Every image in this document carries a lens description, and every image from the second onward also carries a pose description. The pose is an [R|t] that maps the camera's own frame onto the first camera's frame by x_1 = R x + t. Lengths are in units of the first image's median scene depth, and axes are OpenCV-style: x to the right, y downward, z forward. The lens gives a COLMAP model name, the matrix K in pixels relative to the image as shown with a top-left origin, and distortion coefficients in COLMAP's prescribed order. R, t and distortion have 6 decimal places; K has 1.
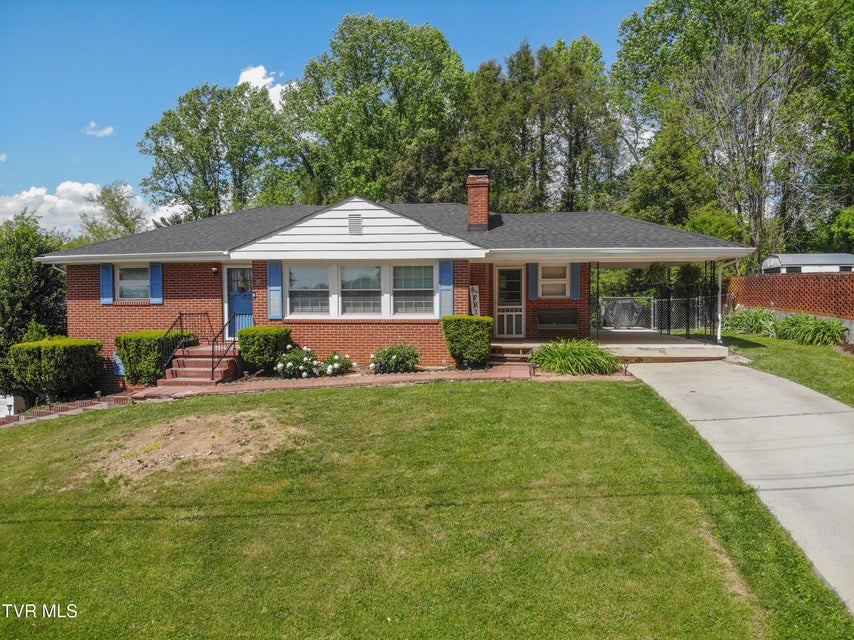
lens RADIAL K [[621.8, 0, 430.7], [0, 621.8, 320.7], [0, 0, 1]] dist [0.083984, -0.211257]
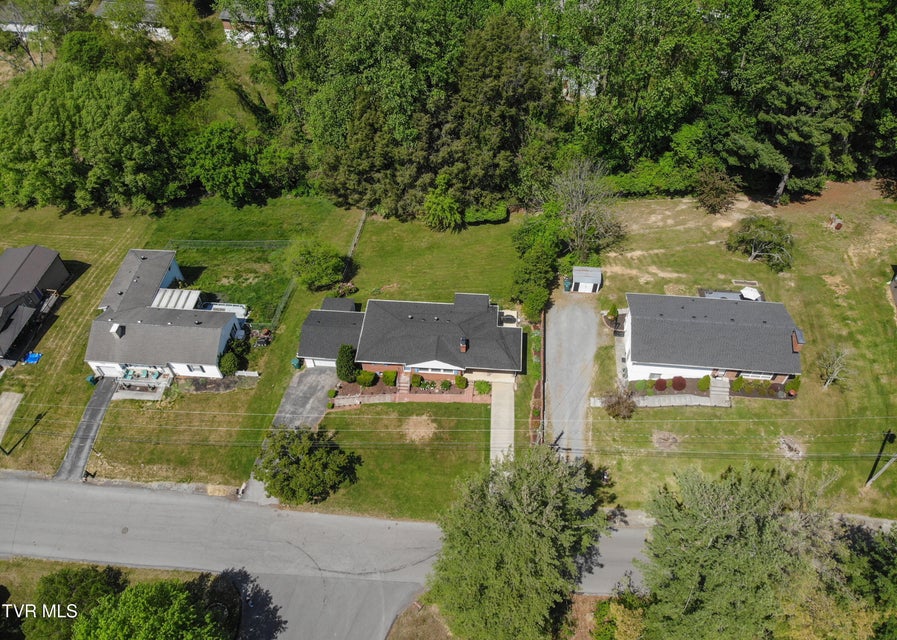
lens RADIAL K [[665.6, 0, 459.0], [0, 665.6, 325.6], [0, 0, 1]] dist [0.074792, -0.230544]
pose [[0.998727, -0.040035, 0.030676, -0.082601], [0.003700, 0.664729, 0.747076, -3.702167], [-0.050300, -0.746011, 0.664031, -1.856589]]
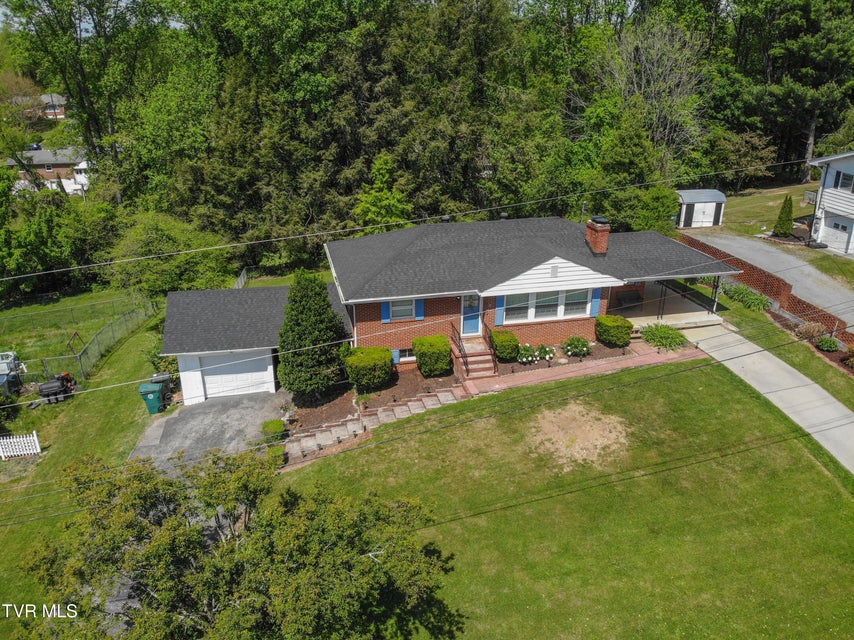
lens RADIAL K [[627.3, 0, 421.0], [0, 627.3, 315.9], [0, 0, 1]] dist [0.076254, -0.210970]
pose [[0.939461, -0.120686, 0.320698, -0.987065], [0.008014, 0.943405, 0.331547, -0.589402], [-0.342561, -0.308906, 0.887259, -0.413152]]
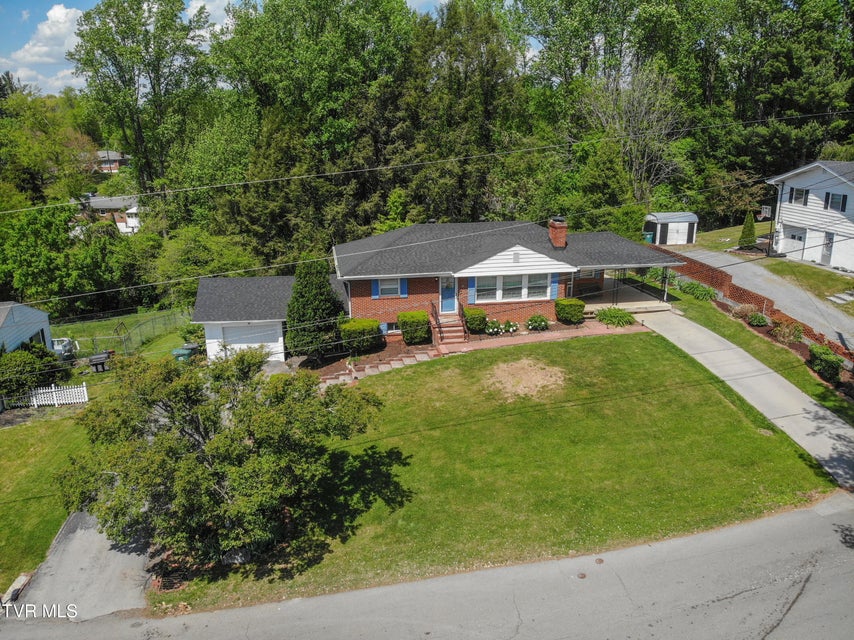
lens RADIAL K [[627.3, 0, 421.0], [0, 627.3, 315.9], [0, 0, 1]] dist [0.076254, -0.210970]
pose [[0.957720, -0.080819, 0.276117, -0.962640], [0.013410, 0.971230, 0.237764, -0.444645], [-0.287389, -0.224008, 0.931251, -0.826726]]
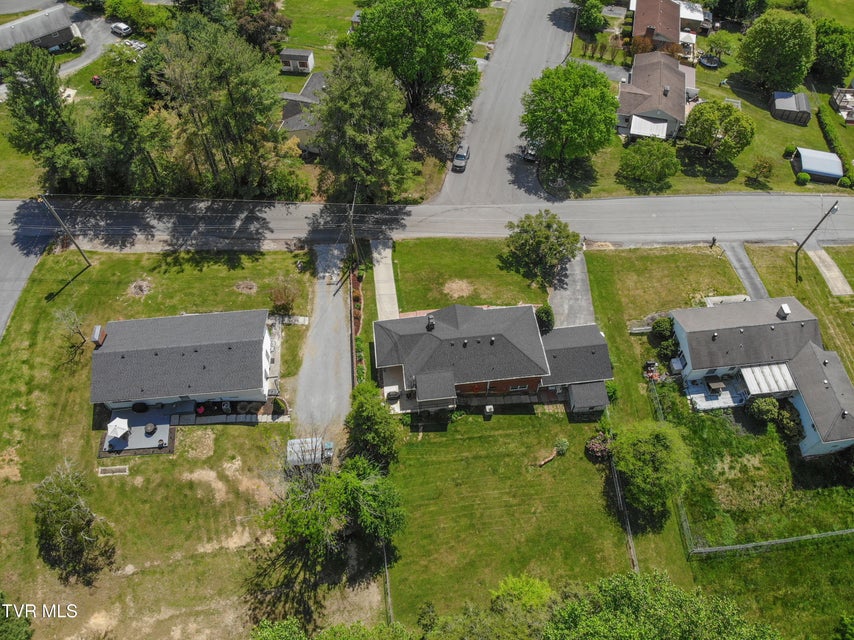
lens RADIAL K [[618.6, 0, 427.0], [0, 618.6, 320.0], [0, 0, 1]] dist [0.147992, -0.382509]
pose [[-0.971755, 0.210389, -0.106902, 0.564179], [0.015232, 0.507967, 0.861242, -3.917118], [0.235499, 0.835288, -0.496825, 3.181425]]
